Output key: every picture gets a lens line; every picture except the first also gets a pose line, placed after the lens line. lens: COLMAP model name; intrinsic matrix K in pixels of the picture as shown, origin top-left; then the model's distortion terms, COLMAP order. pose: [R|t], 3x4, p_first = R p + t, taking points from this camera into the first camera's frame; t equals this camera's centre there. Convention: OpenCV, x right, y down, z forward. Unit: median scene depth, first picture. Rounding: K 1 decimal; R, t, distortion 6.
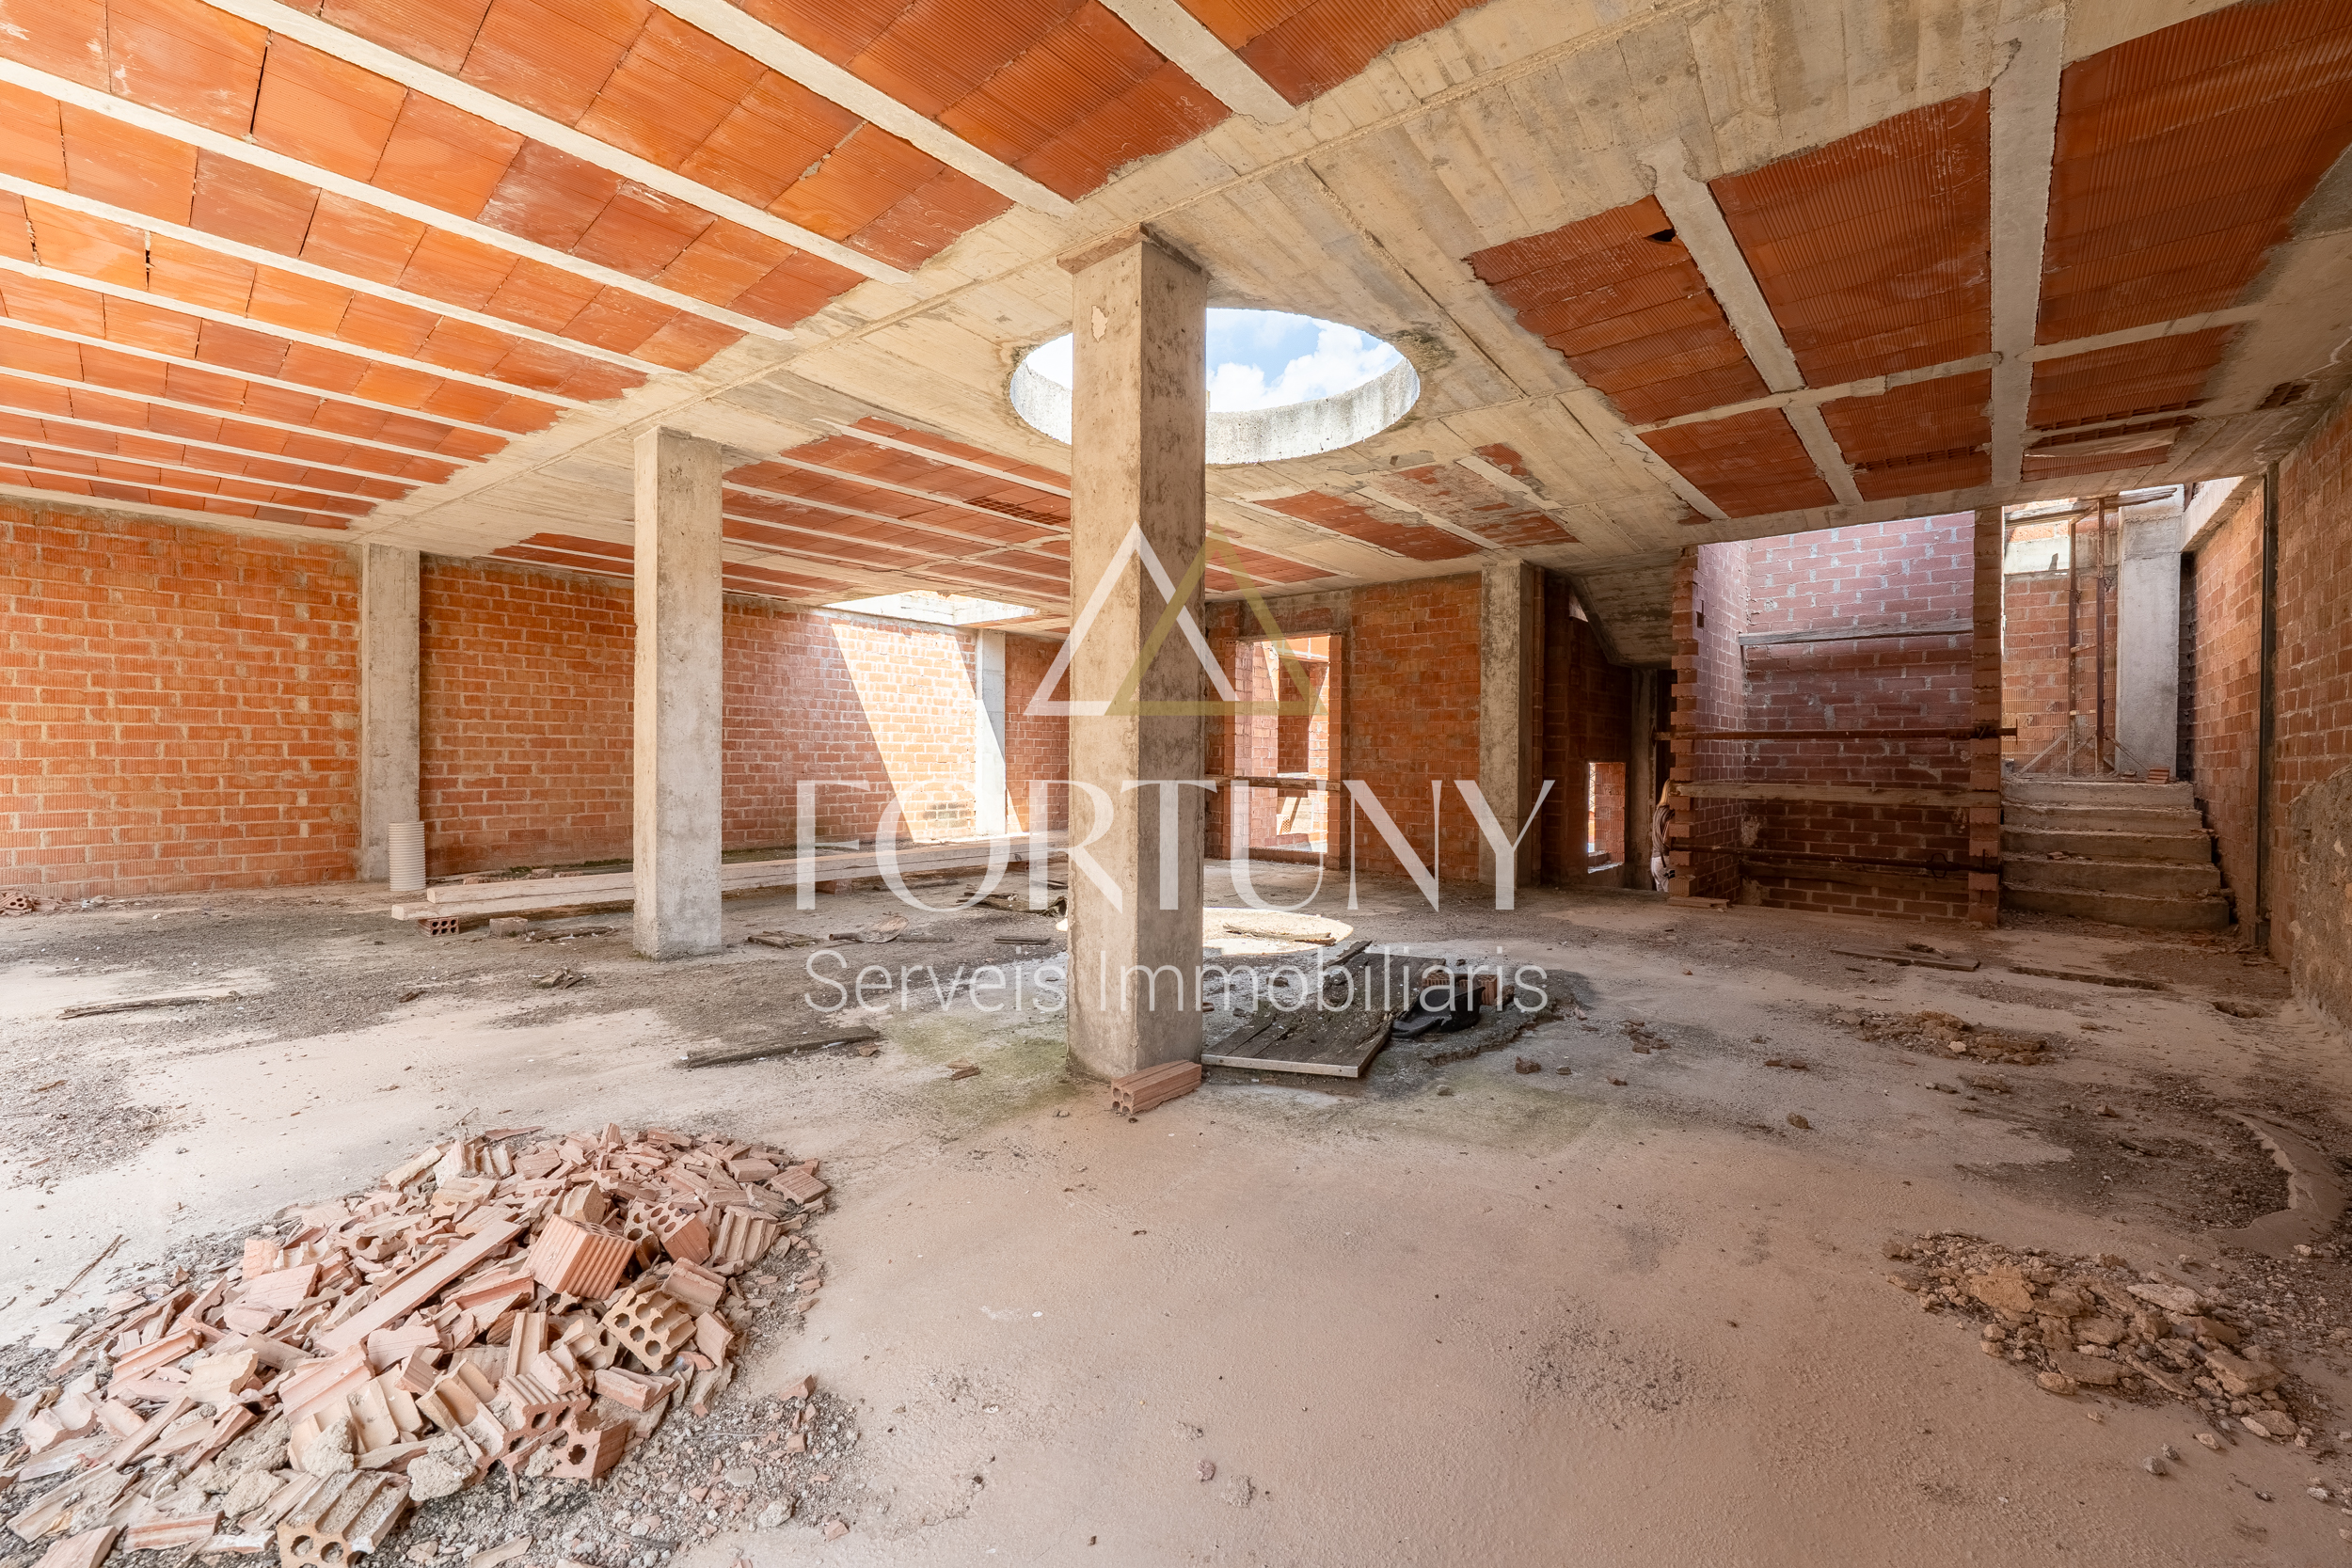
lens RADIAL K [[987.4, 0, 1185.0], [0, 987.4, 763.4], [0, 0, 1]] dist [-0.000159, 0.000263]
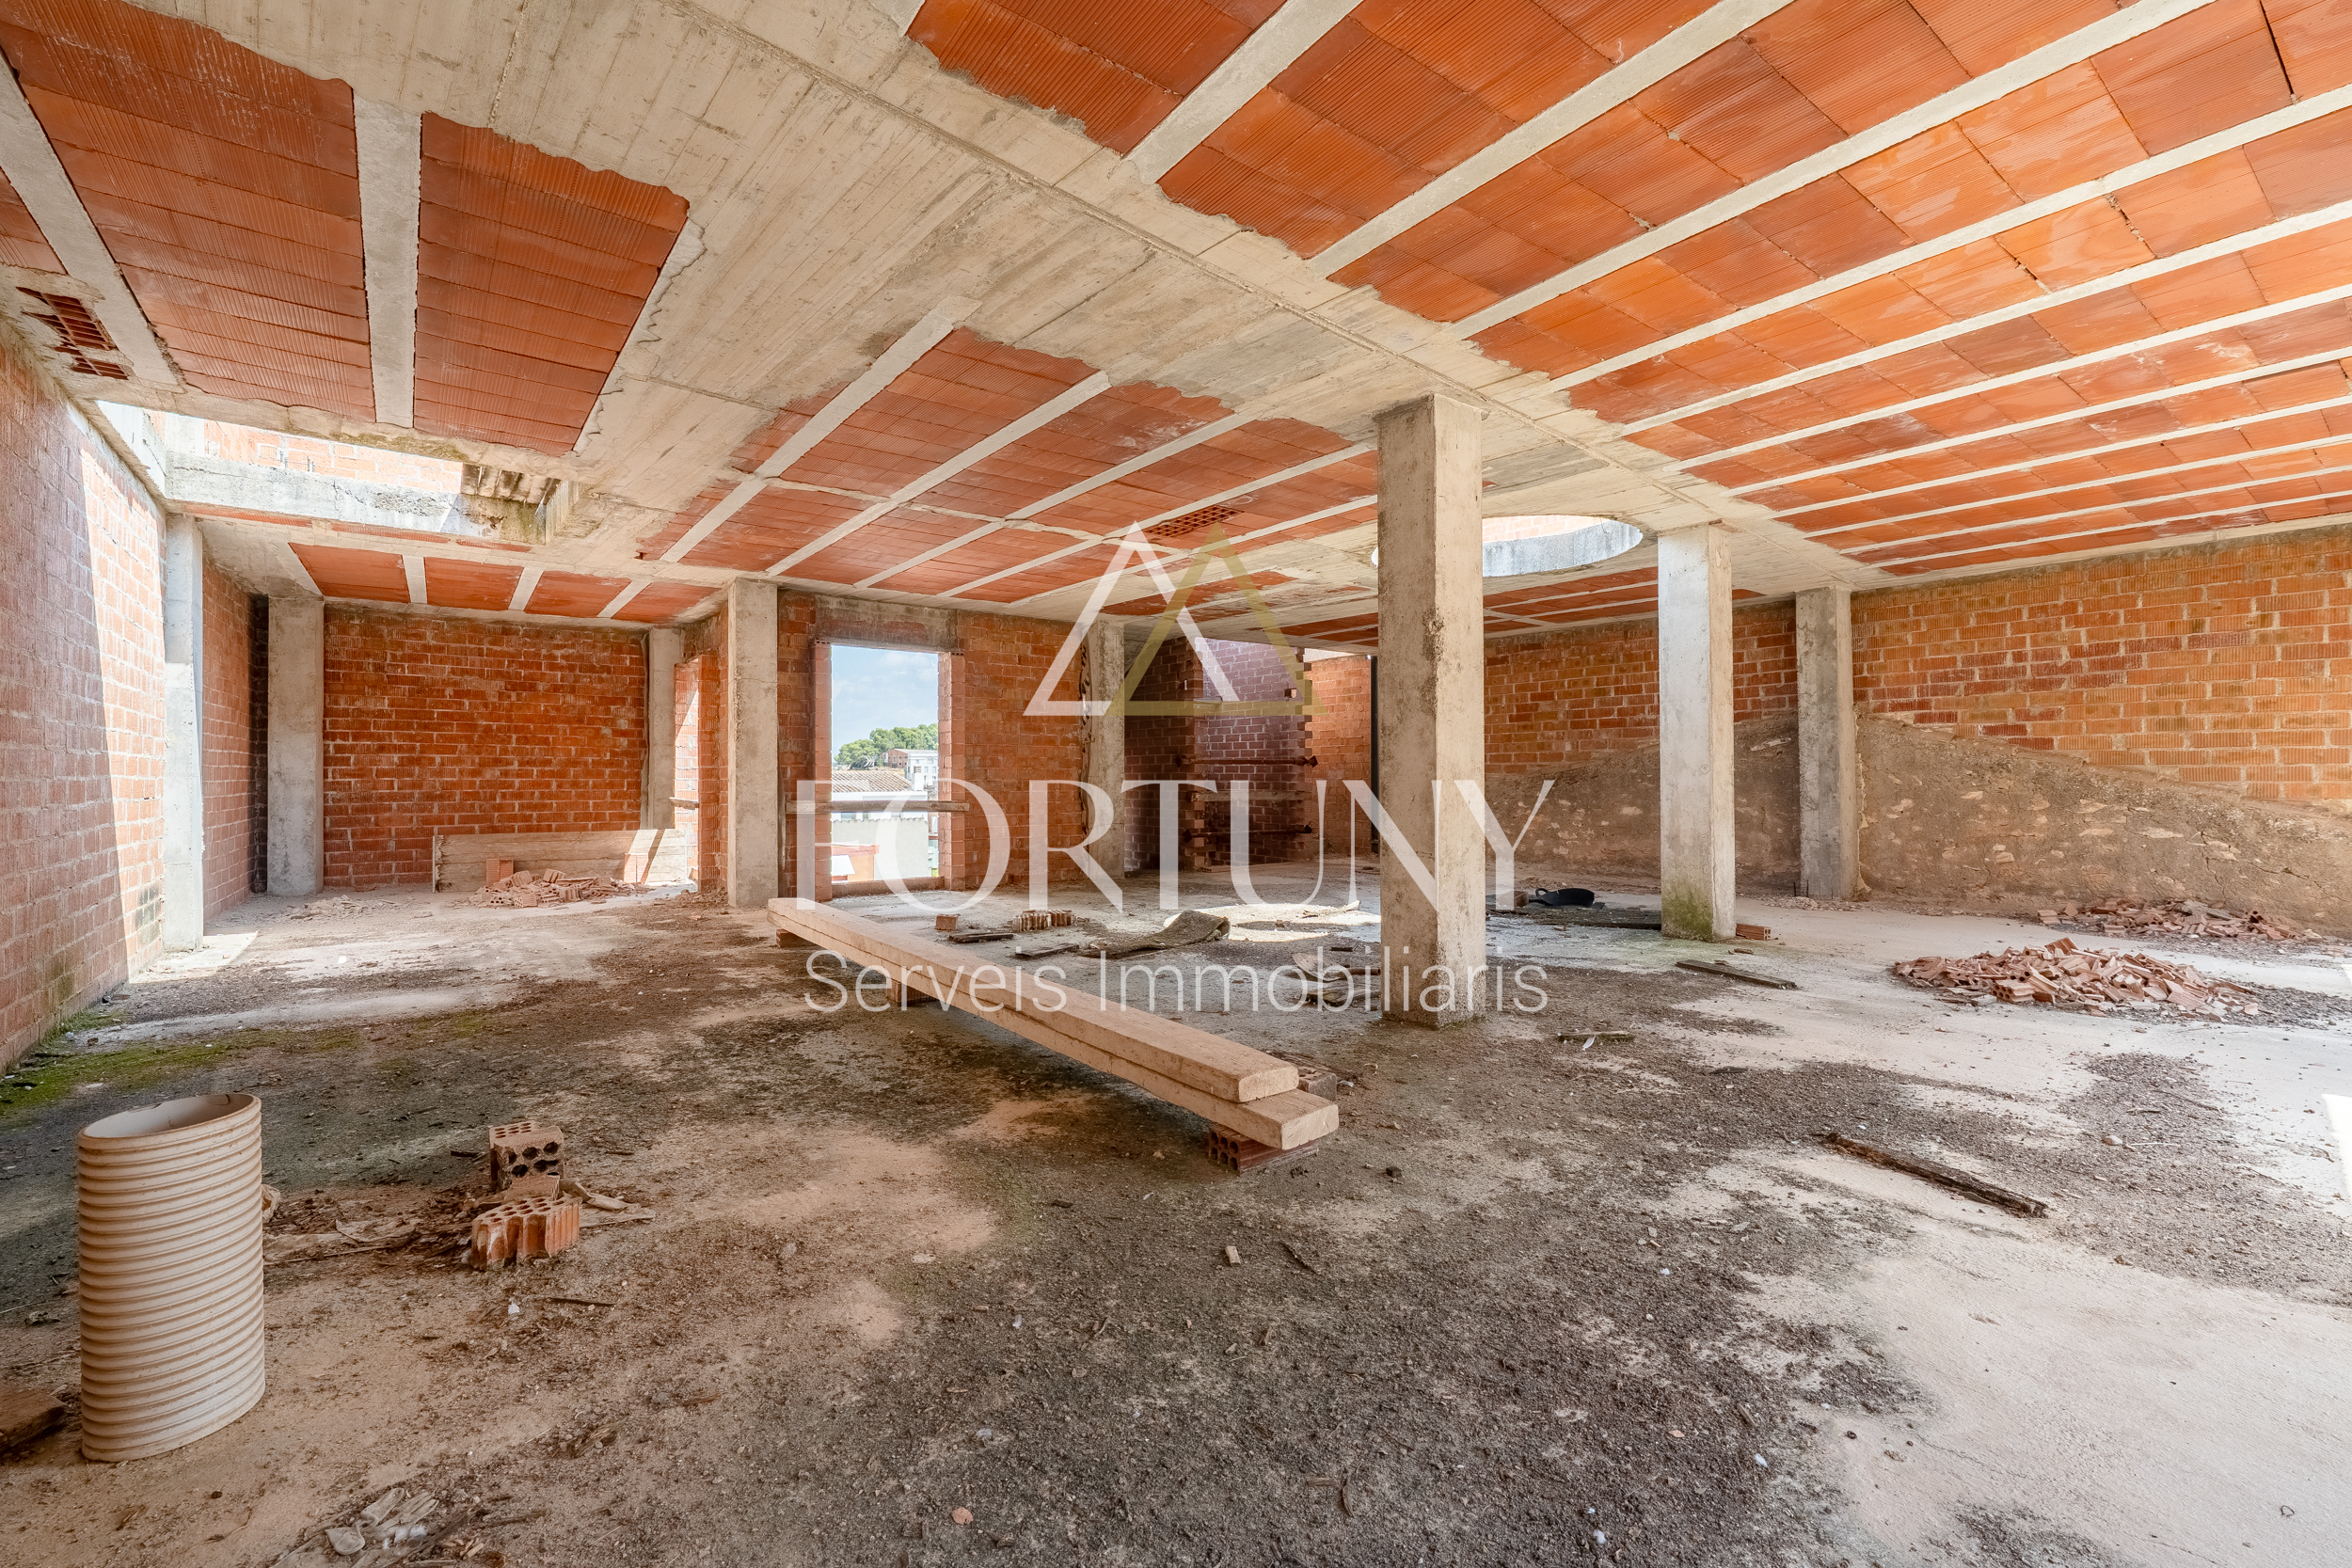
lens RADIAL K [[987.4, 0, 1180.8], [0, 987.4, 775.9], [0, 0, 1]] dist [-0.000159, 0.000263]
pose [[0.184836, -0.008418, 0.982733, -1.652307], [0.008480, 0.999940, 0.006970, -0.028753], [-0.982733, 0.007046, 0.184896, 1.257659]]
